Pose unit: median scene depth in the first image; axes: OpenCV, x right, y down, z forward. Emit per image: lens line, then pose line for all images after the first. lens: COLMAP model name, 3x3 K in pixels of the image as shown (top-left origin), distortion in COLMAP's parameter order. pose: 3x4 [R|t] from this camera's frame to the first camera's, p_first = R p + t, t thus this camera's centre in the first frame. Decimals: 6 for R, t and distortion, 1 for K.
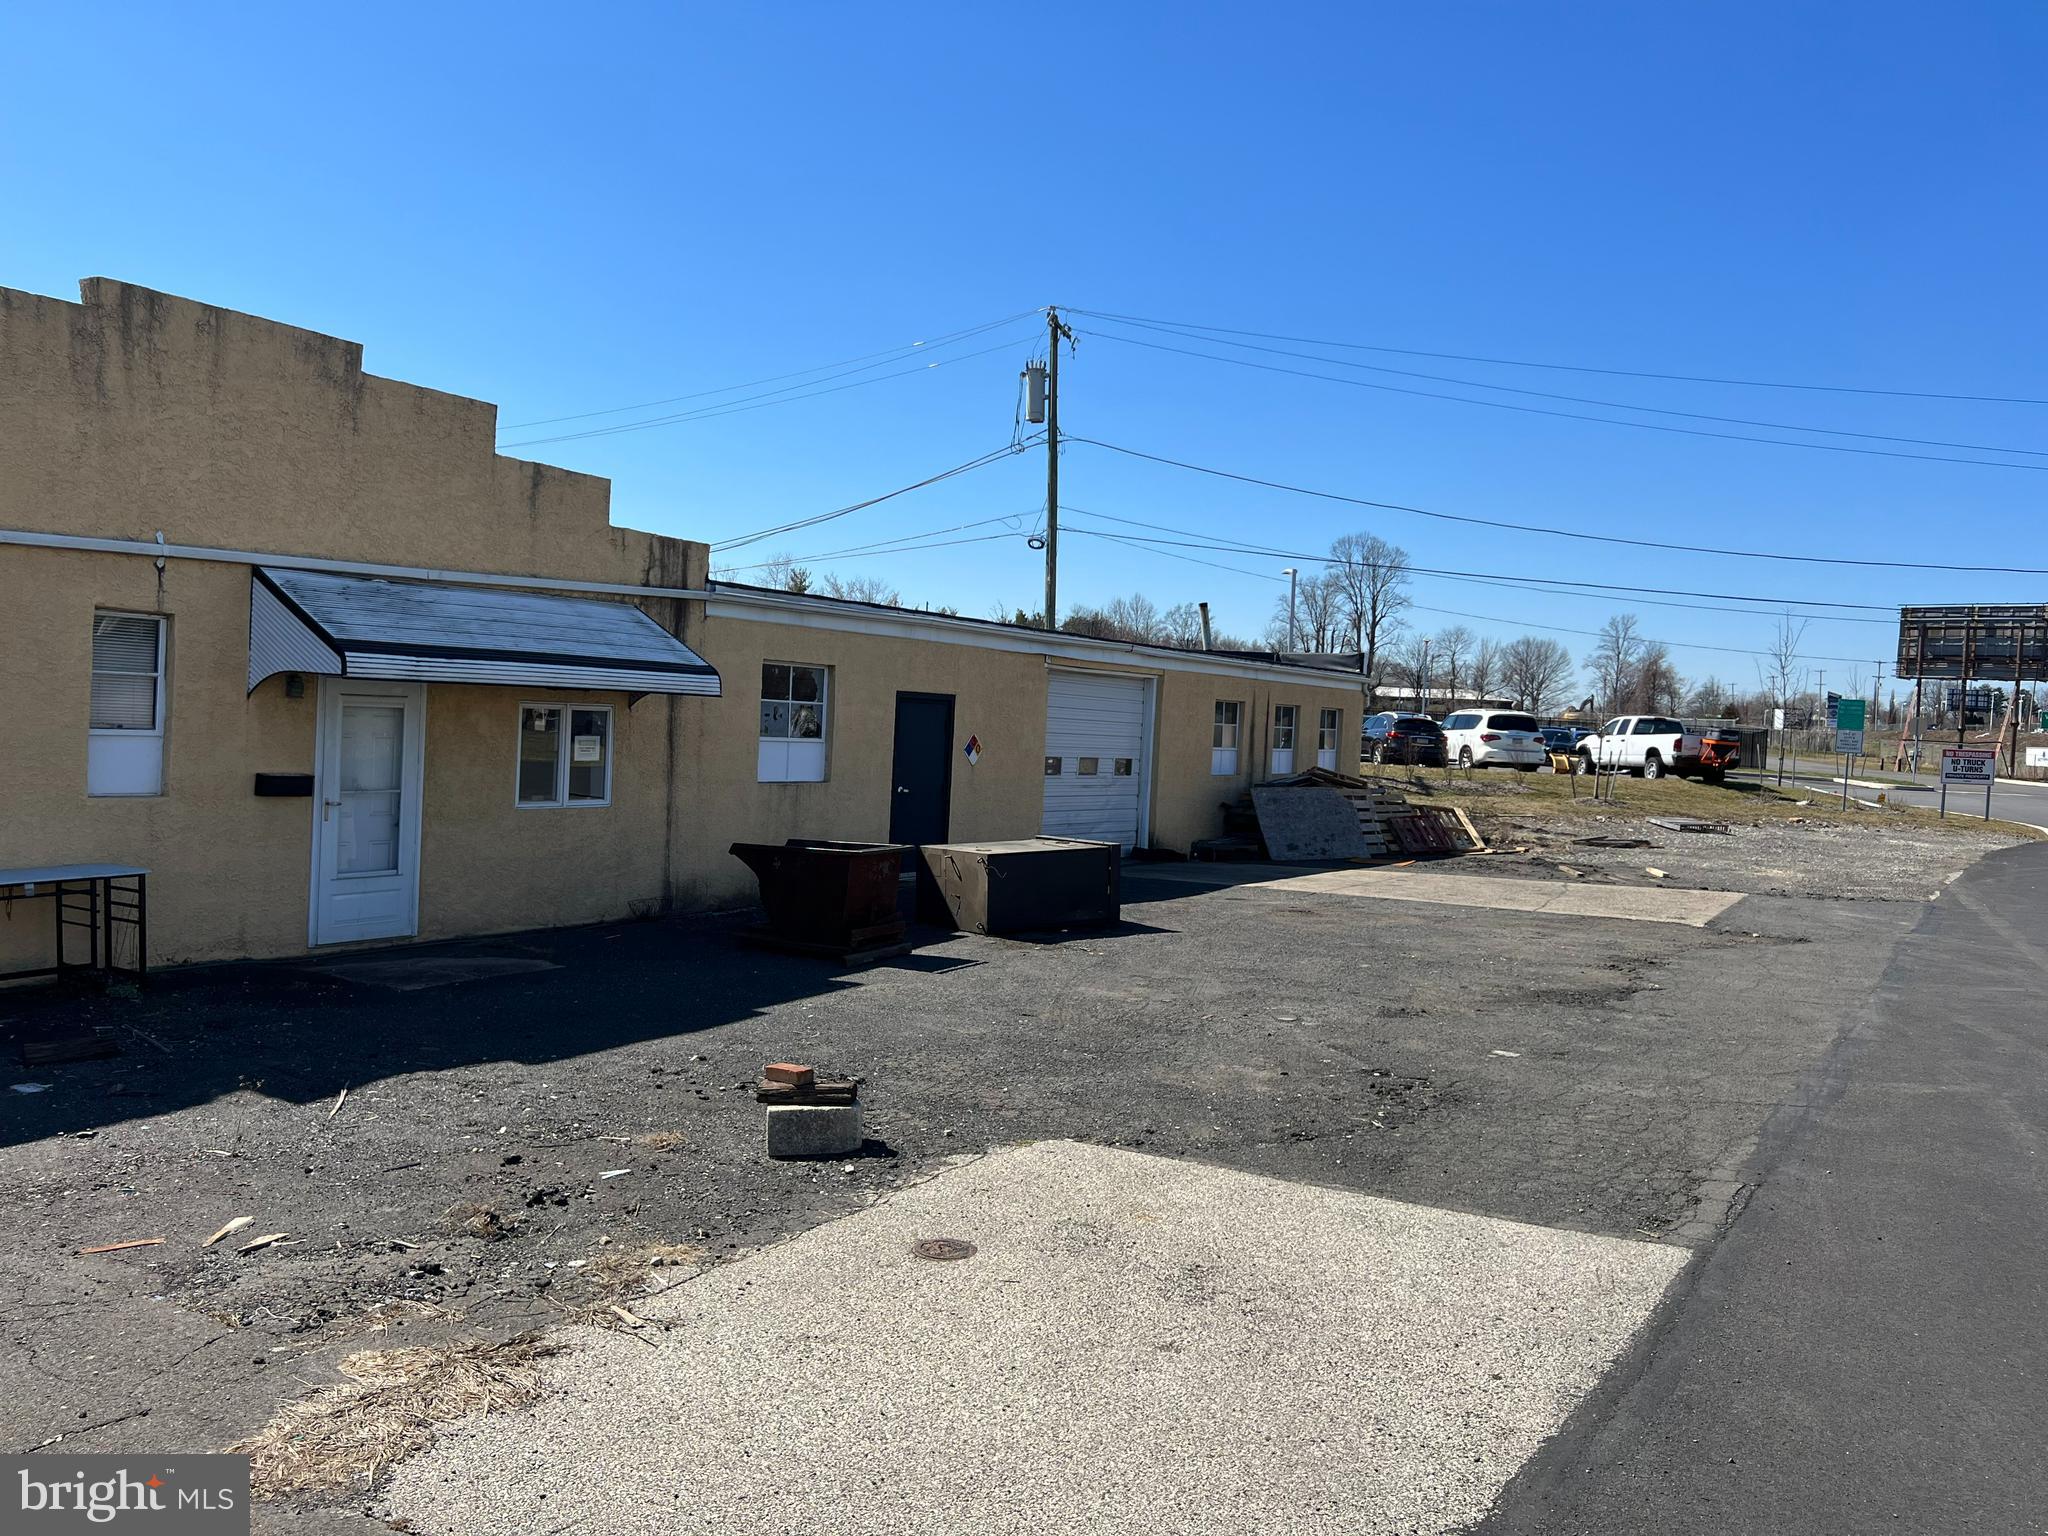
lens RADIAL K [[1547.8, 0, 1024.0], [0, 1547.8, 768.0], [0, 0, 1]] dist [0.008941, 0.006857]
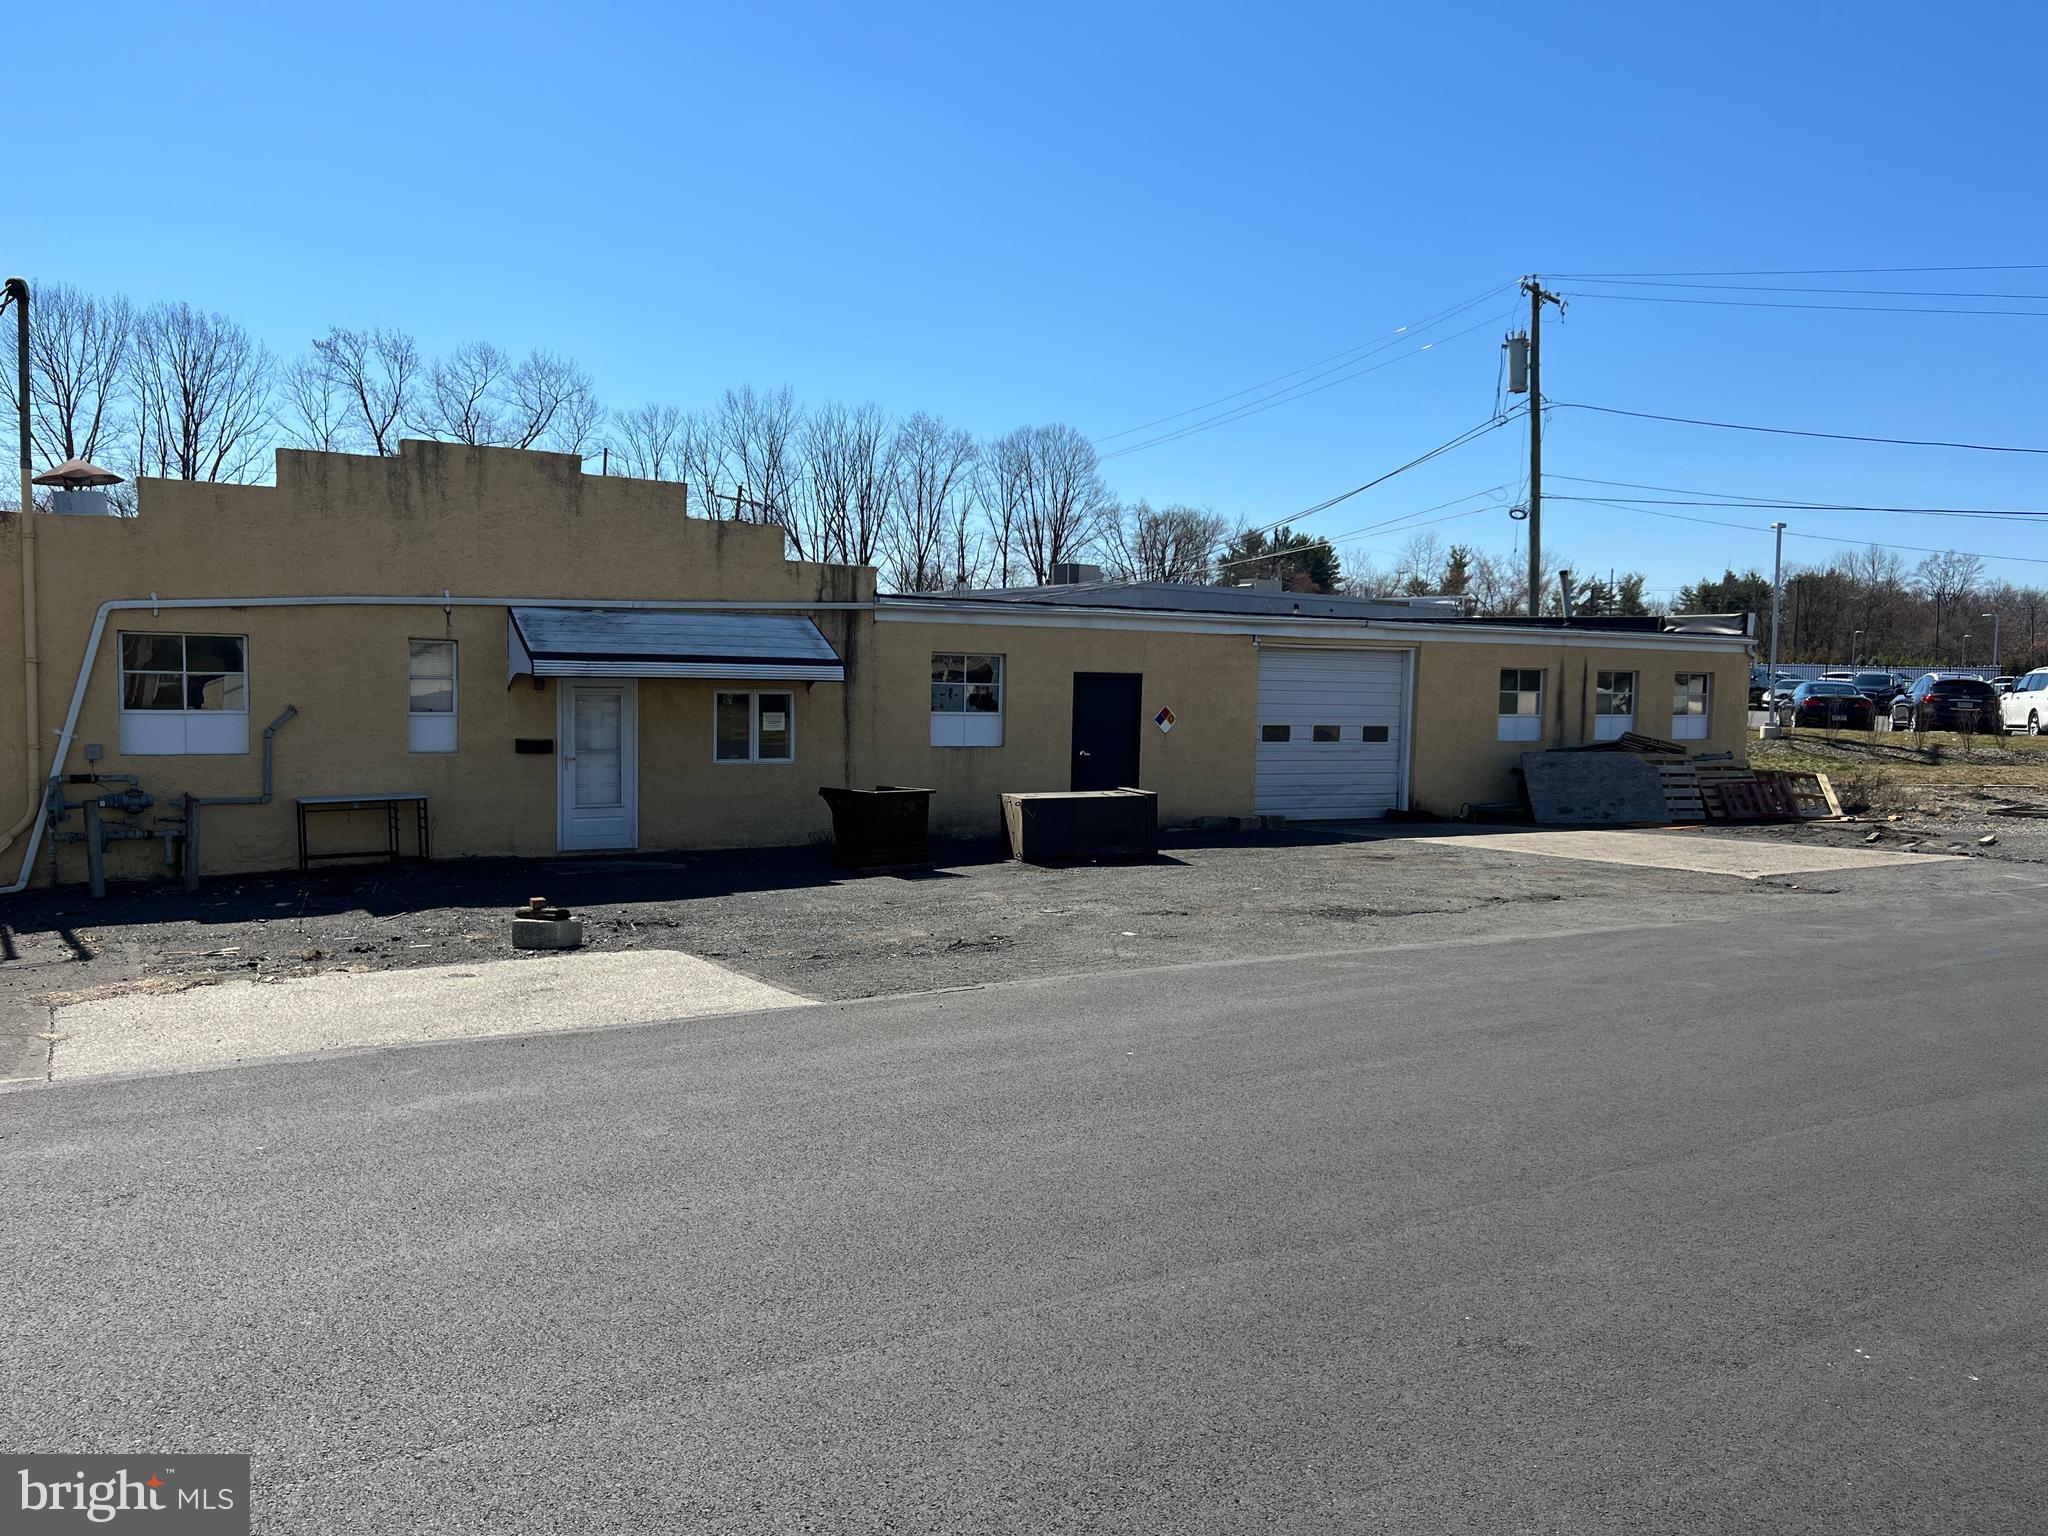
lens RADIAL K [[1552.9, 0, 1022.5], [0, 1552.9, 778.6], [0, 0, 1]] dist [0.075248, -0.100208]
pose [[0.893947, 0.000160, -0.448173, 0.532315], [0.008031, 0.999834, 0.016376, 0.017371], [0.448101, -0.018239, 0.893797, -0.147377]]
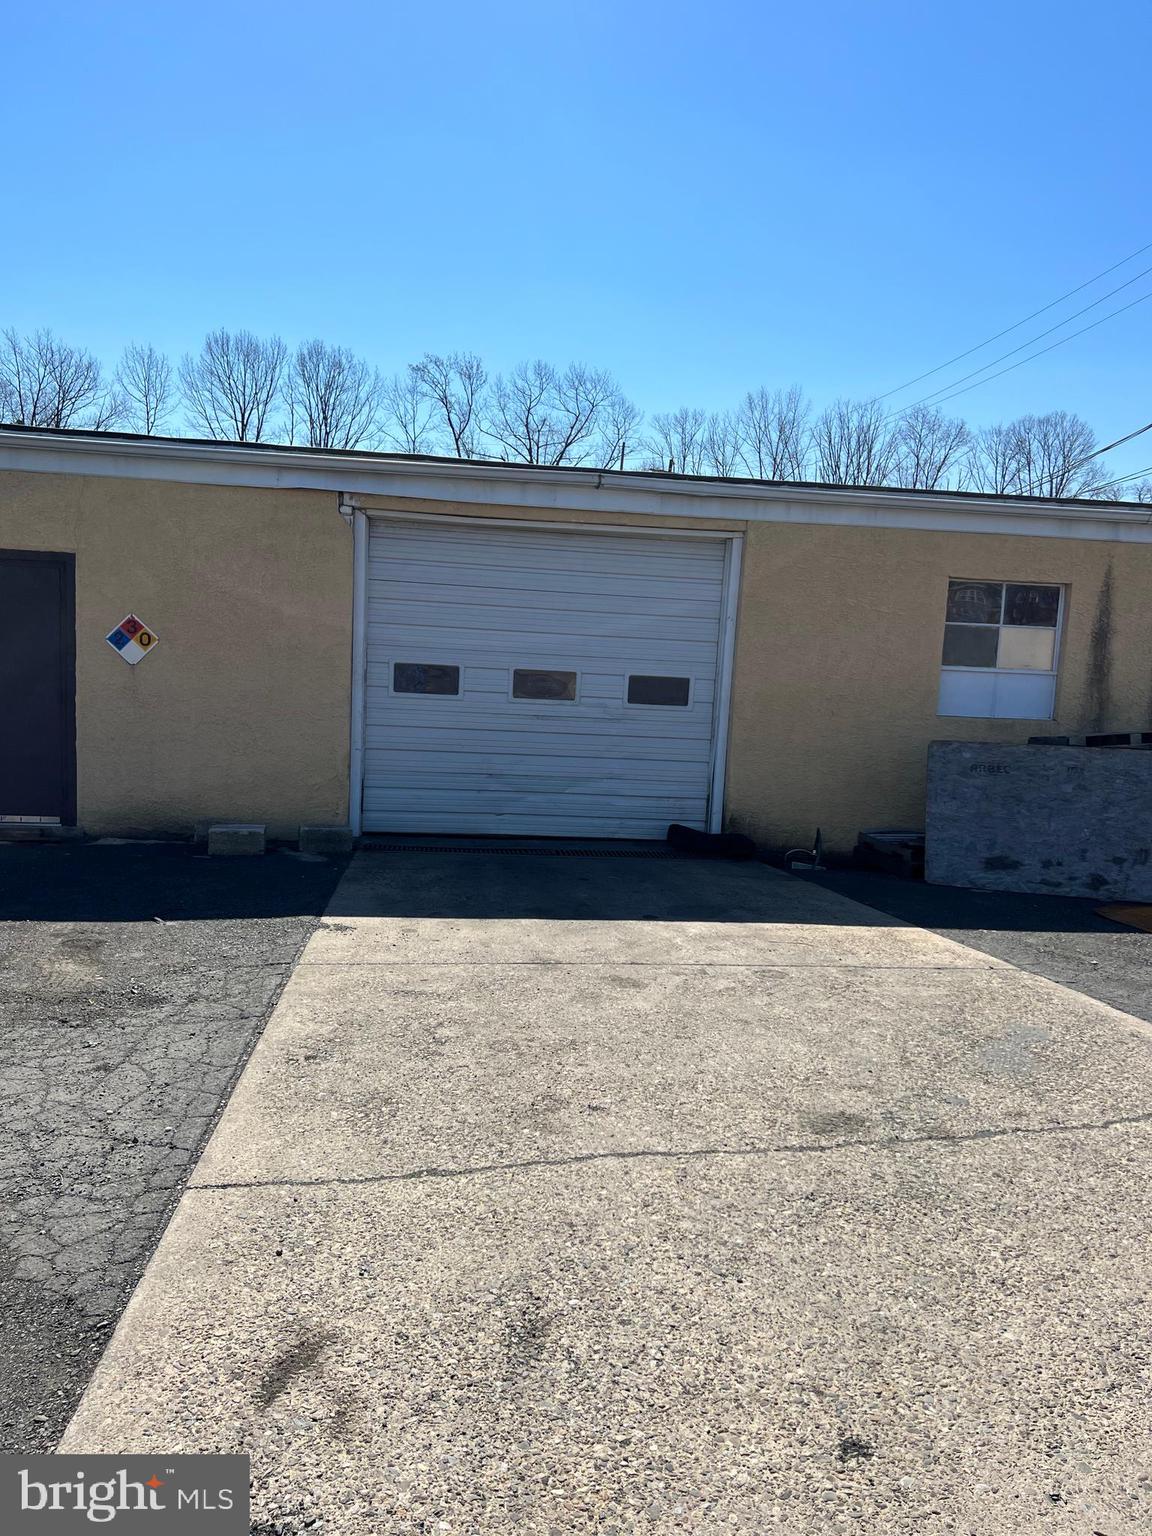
lens RADIAL K [[1164.7, 0, 581.2], [0, 1164.7, 775.4], [0, 0, 1]] dist [0.075248, -0.100208]
pose [[0.641297, 0.083706, -0.762713, 0.631394], [-0.043980, 0.996407, 0.072374, 0.001385], [0.766031, -0.012869, 0.642675, 1.091018]]
